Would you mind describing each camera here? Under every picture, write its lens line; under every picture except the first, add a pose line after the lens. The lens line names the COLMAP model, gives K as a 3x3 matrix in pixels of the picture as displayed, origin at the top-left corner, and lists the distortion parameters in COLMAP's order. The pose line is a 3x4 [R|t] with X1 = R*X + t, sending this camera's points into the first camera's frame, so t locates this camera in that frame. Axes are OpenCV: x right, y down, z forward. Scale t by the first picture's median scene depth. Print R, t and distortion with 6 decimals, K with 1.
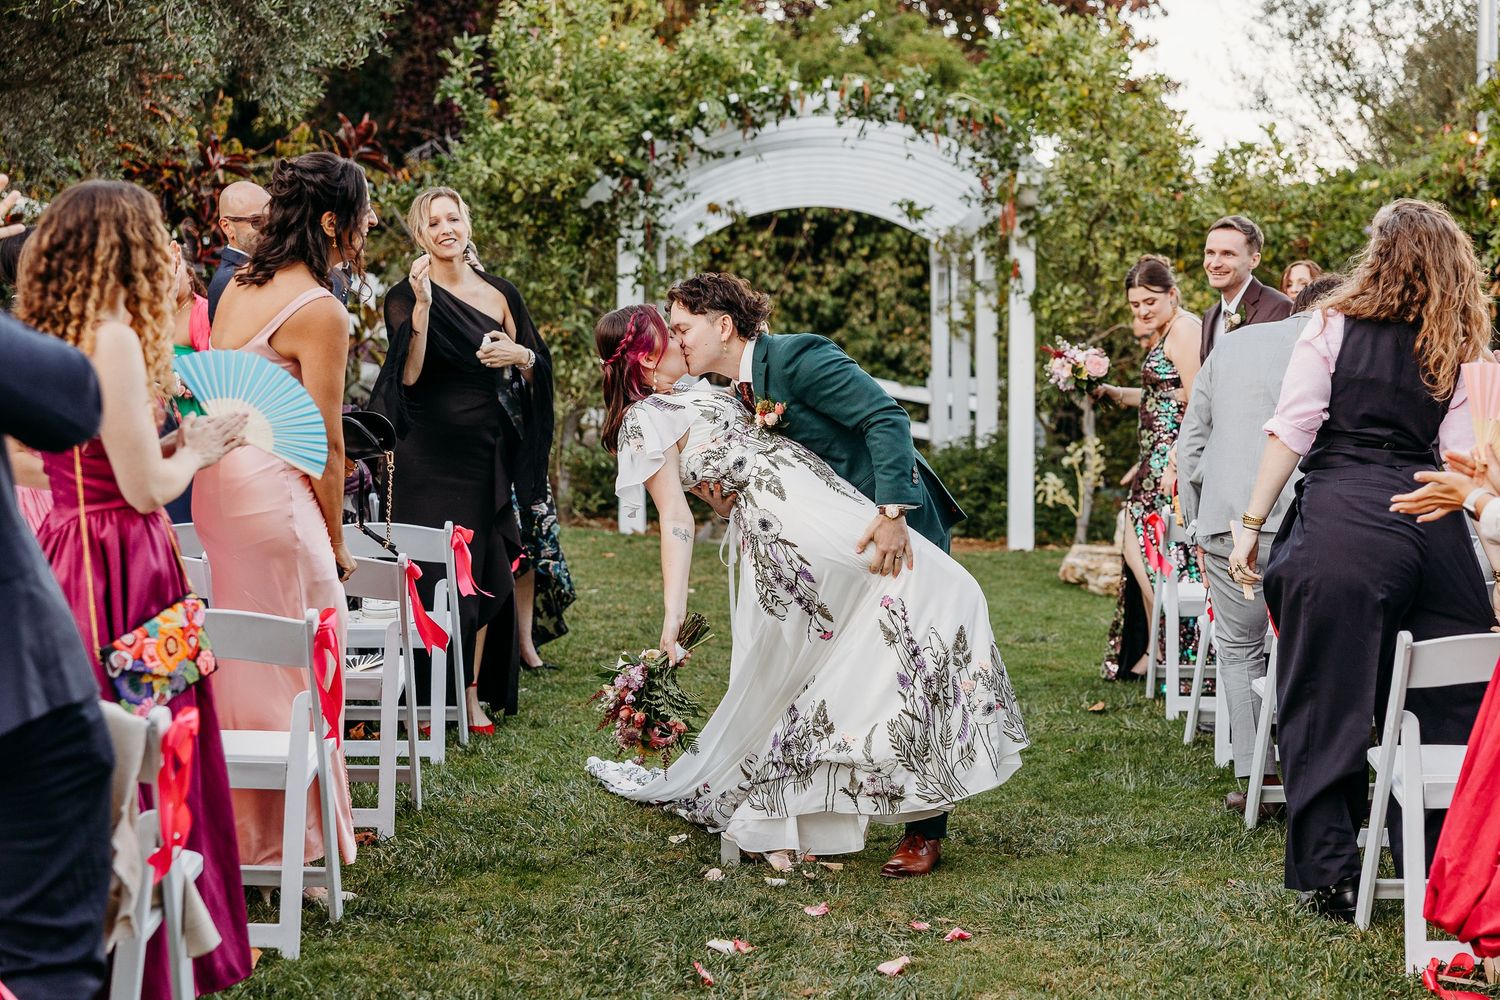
lens RADIAL K [[2308.1, 0, 748.6], [0, 2308.1, 508.5], [0, 0, 1]] dist [-0.024914, 0.000000]
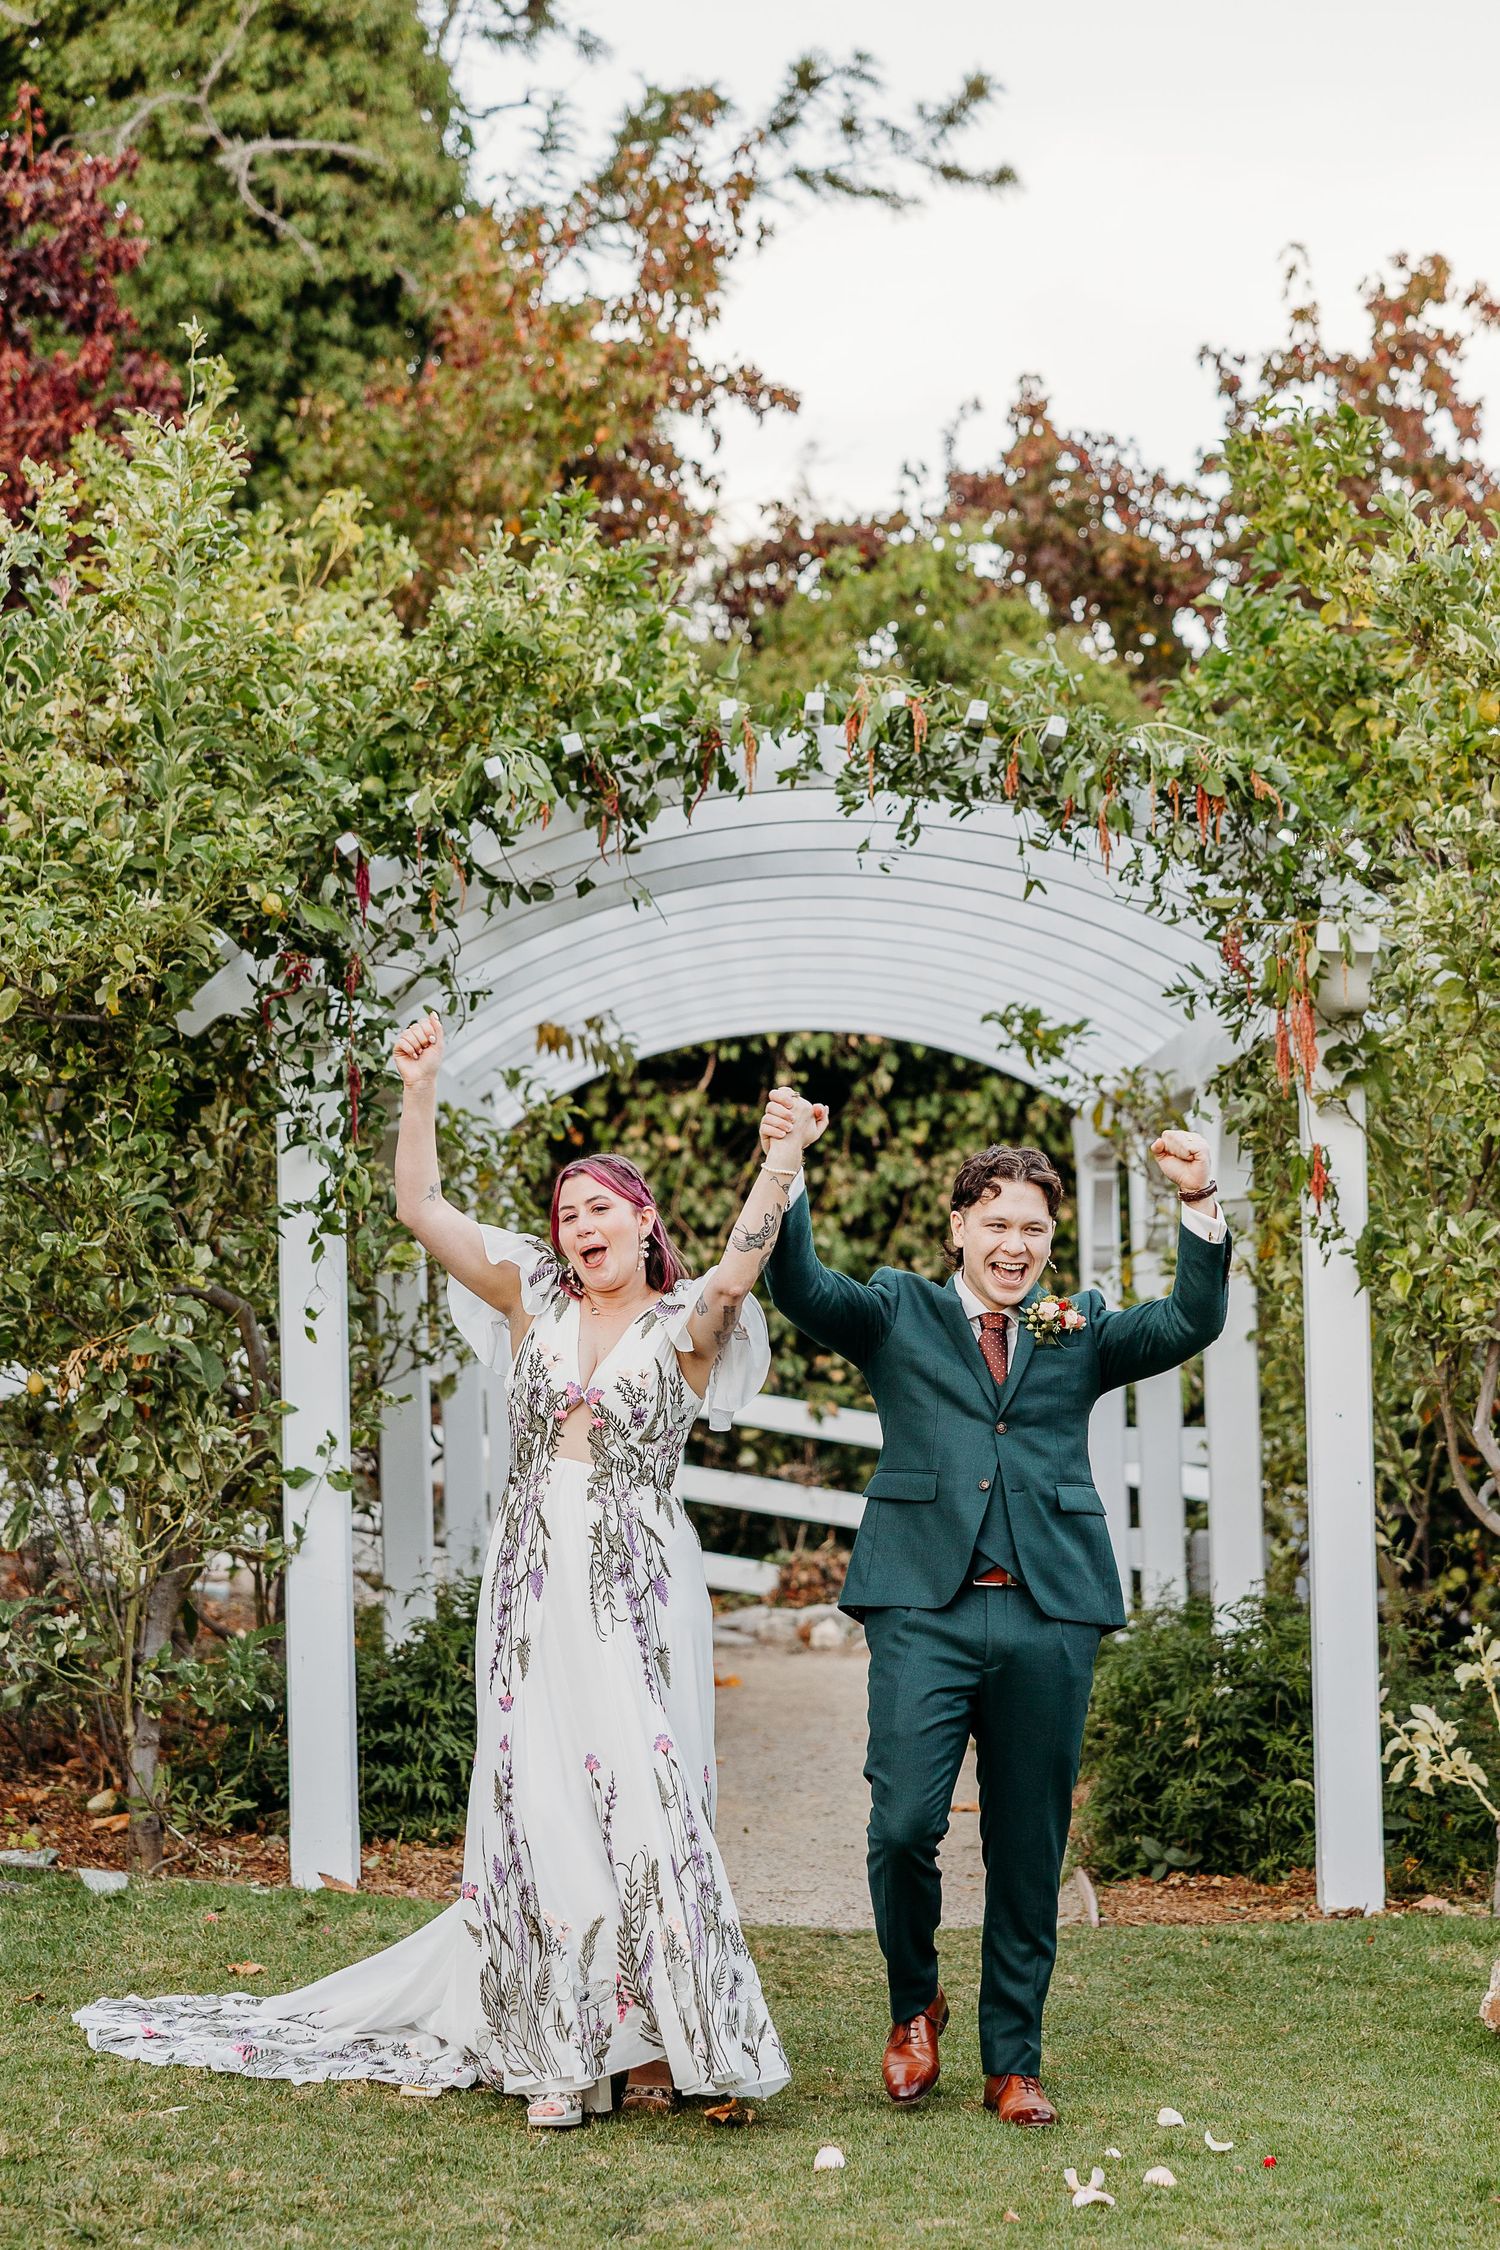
lens RADIAL K [[4429.8, 0, 746.3], [0, 4429.8, 1124.6], [0, 0, 1]] dist [0.047483, 0.000000]
pose [[0.999783, -0.017114, 0.011884, 0.012369], [0.018351, 0.993397, -0.113248, -0.030273], [-0.009868, 0.113441, 0.993496, 0.268199]]
